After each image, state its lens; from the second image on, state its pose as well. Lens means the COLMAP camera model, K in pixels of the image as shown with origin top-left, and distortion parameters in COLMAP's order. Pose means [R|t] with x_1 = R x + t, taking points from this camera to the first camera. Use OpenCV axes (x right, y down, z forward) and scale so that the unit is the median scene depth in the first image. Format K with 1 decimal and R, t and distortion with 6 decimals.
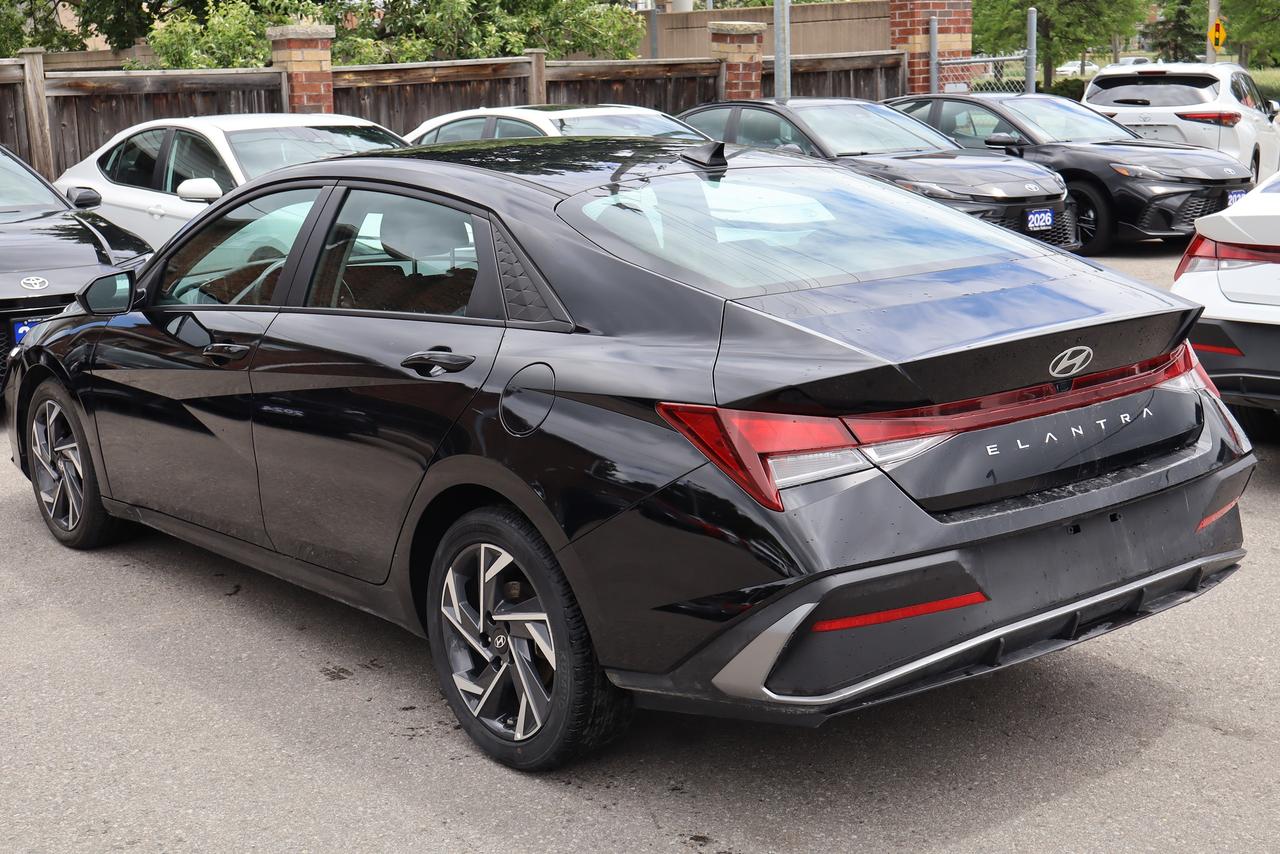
lens RADIAL K [[1732.8, 0, 639.3], [0, 1732.8, 425.0], [0, 0, 1]] dist [0.001925, 0.000000]
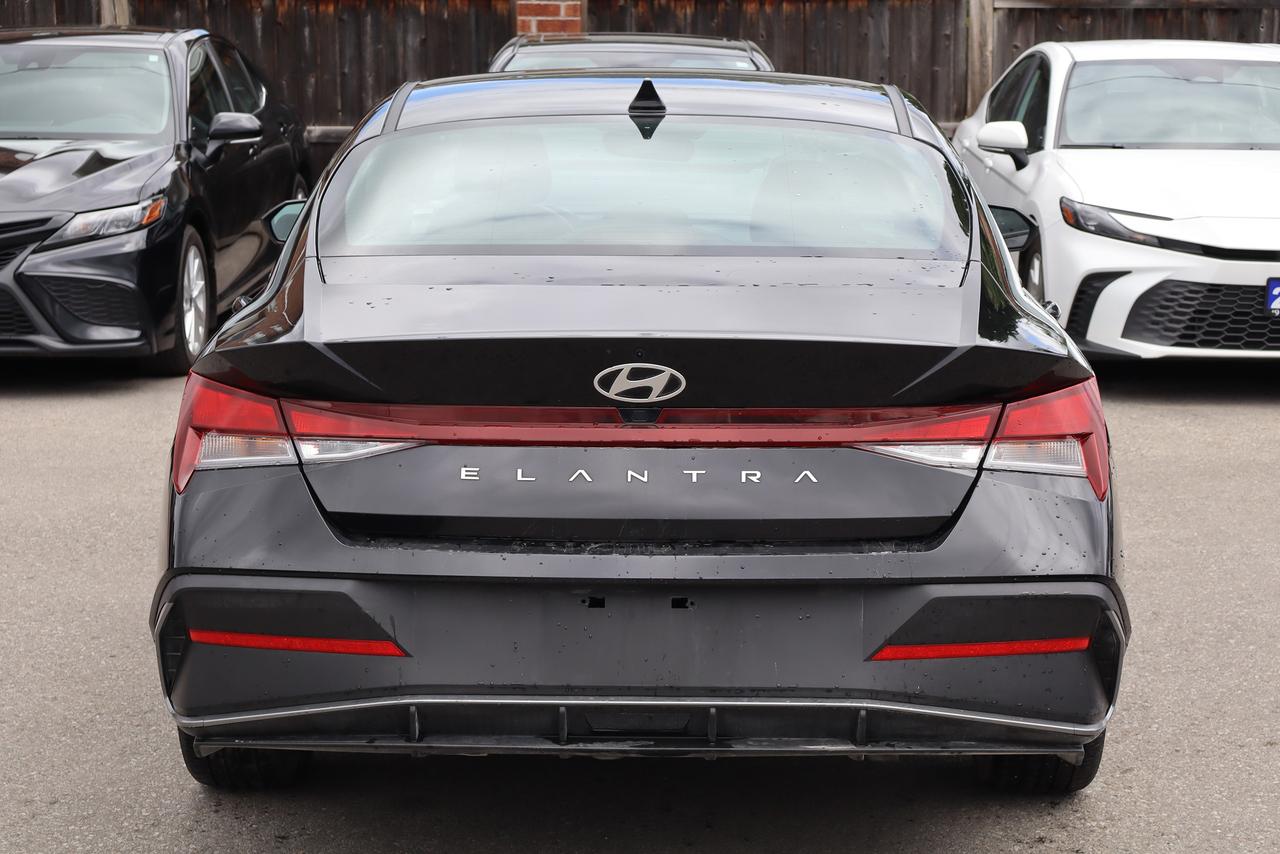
lens RADIAL K [[2589.3, 0, 640.3], [0, 2589.3, 423.9], [0, 0, 1]] dist [0.064647, 0.000000]
pose [[0.762106, 0.136338, -0.632934, 0.946525], [-0.156307, 0.987405, 0.024486, -0.045822], [0.628301, 0.080271, 0.773818, 0.132564]]
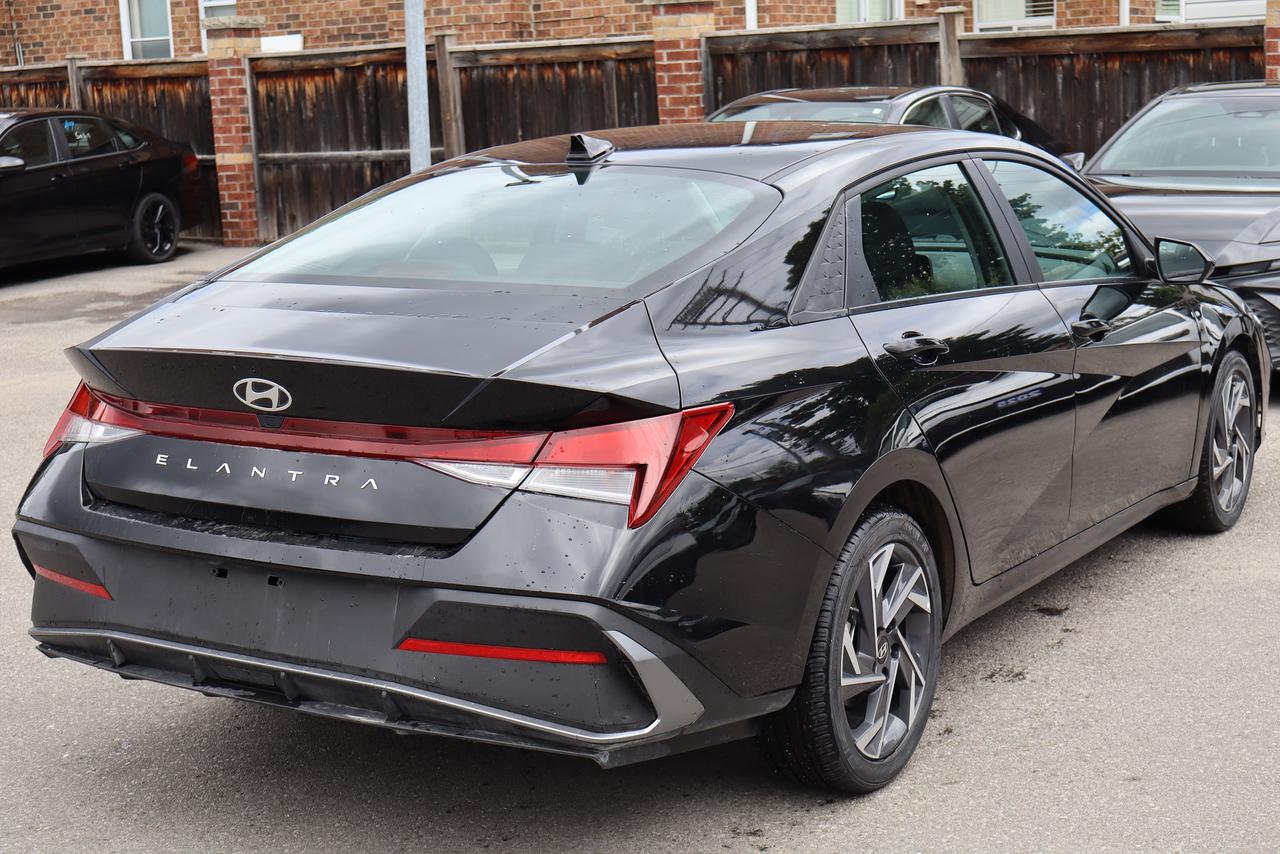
lens RADIAL K [[1966.4, 0, 638.7], [0, 1966.4, 432.3], [0, 0, 1]] dist [0.004939, 0.000000]
pose [[0.298401, 0.191023, -0.935130, 1.244458], [-0.171785, 0.974516, 0.144252, -0.194988], [0.938854, 0.117596, 0.323611, 0.842878]]
